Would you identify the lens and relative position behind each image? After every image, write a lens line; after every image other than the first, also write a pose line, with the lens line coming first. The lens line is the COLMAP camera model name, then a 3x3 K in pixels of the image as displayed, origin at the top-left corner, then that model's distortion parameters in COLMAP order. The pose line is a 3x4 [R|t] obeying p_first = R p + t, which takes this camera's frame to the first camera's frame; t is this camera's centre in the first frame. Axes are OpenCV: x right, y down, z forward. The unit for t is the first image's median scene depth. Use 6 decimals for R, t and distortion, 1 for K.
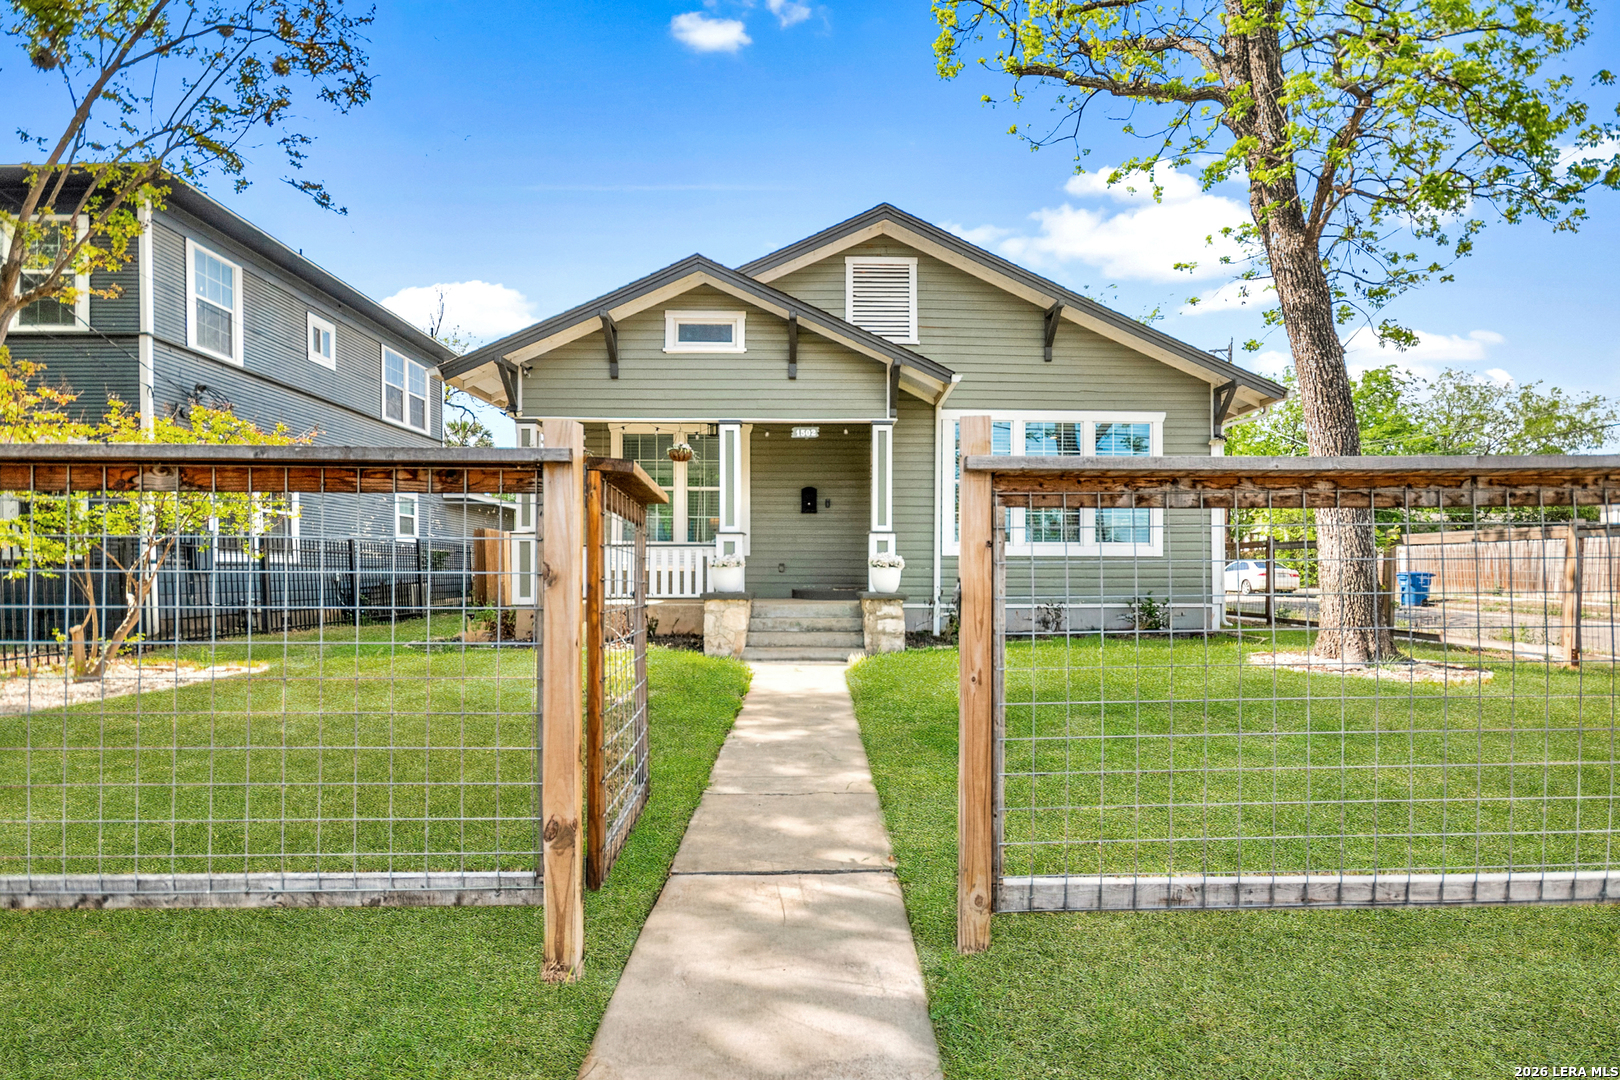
lens RADIAL K [[707.8, 0, 816.9], [0, 707.8, 613.1], [0, 0, 1]] dist [0.001470, 0.000422]
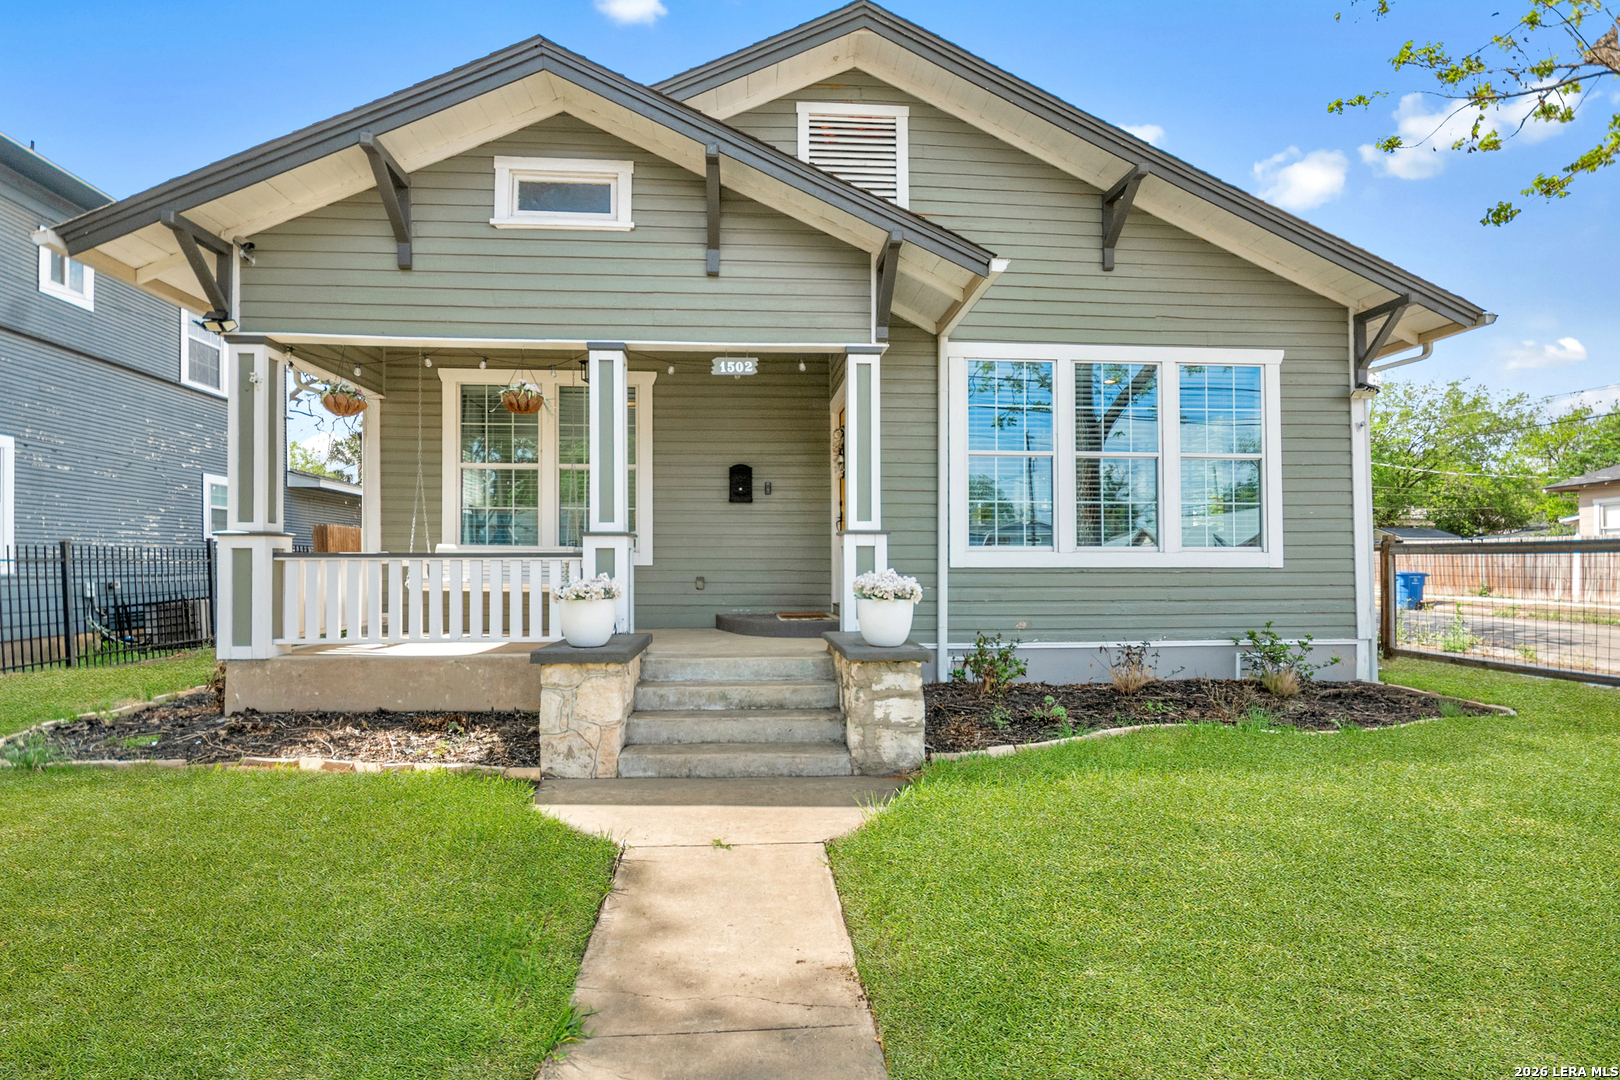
lens RADIAL K [[715.8, 0, 774.3], [0, 715.8, 573.9], [0, 0, 1]] dist [0.006798, -0.005061]
pose [[0.999199, -0.003105, 0.039909, -0.008053], [0.005063, 0.998784, -0.049044, -0.050377], [-0.039708, 0.049207, 0.997999, 0.406244]]
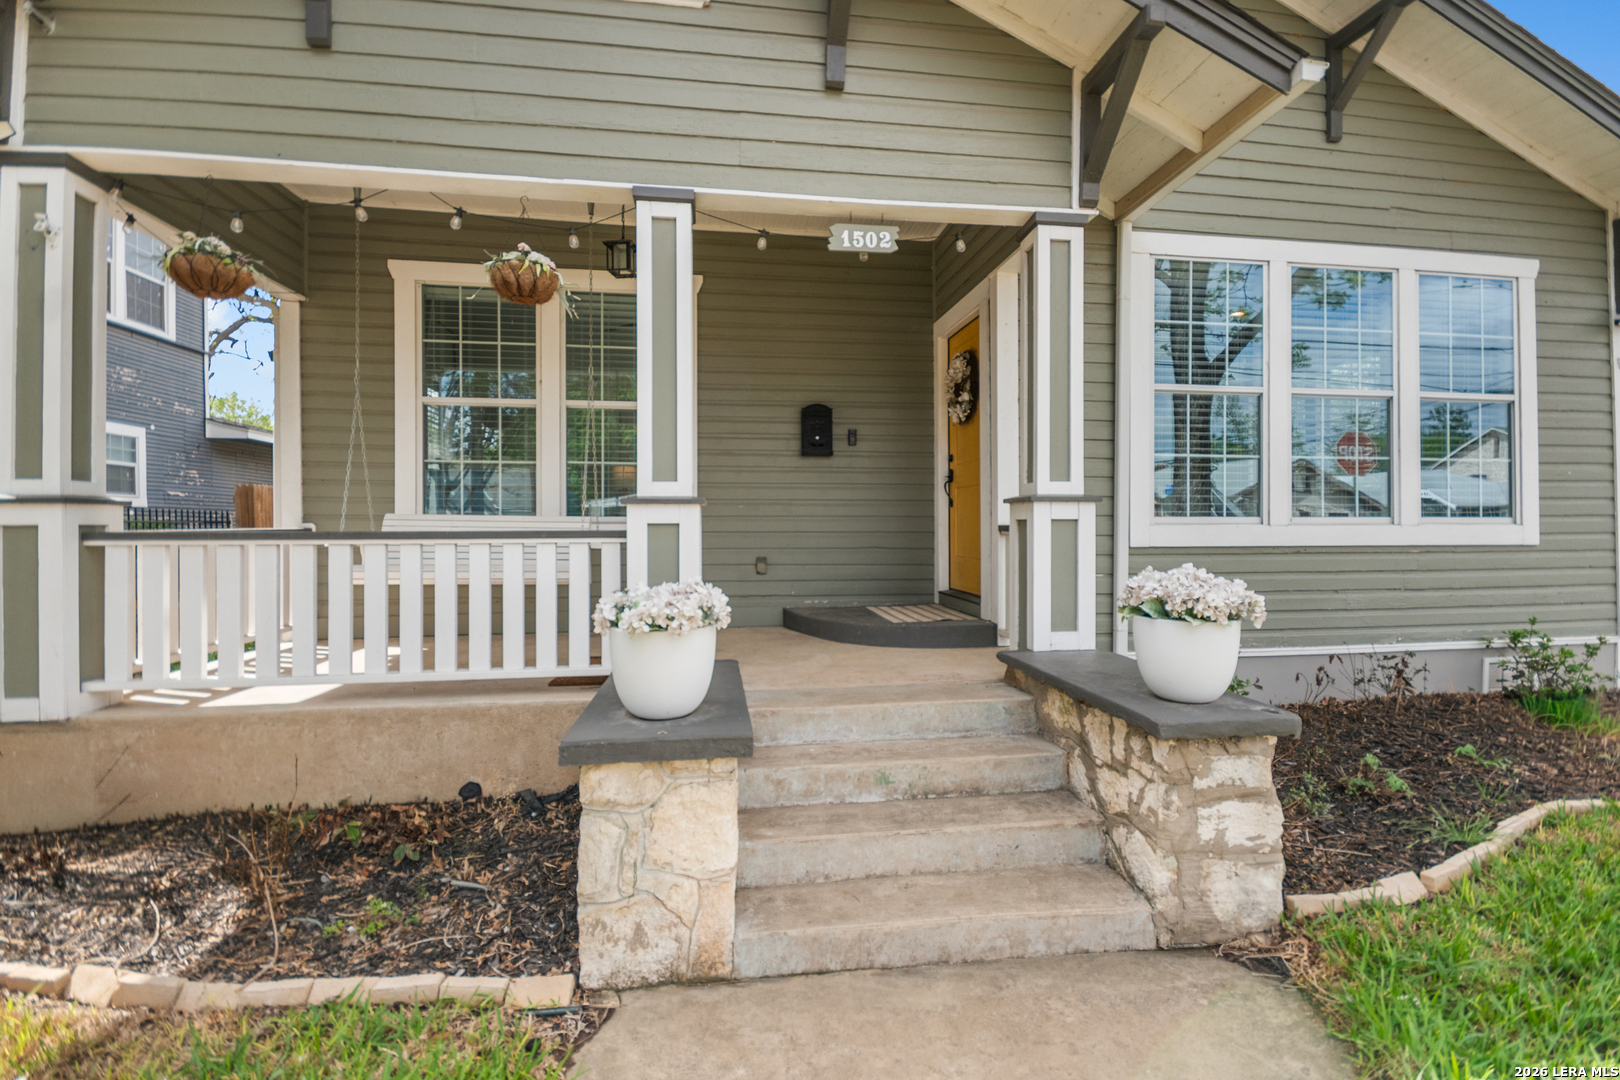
lens RADIAL K [[715.8, 0, 810.2], [0, 715.8, 537.0], [0, 0, 1]] dist [0.006798, -0.005061]
pose [[0.993353, -0.005452, 0.114976, -0.091092], [0.010860, 0.998861, -0.046463, -0.076666], [-0.114592, 0.047403, 0.992281, 0.630518]]
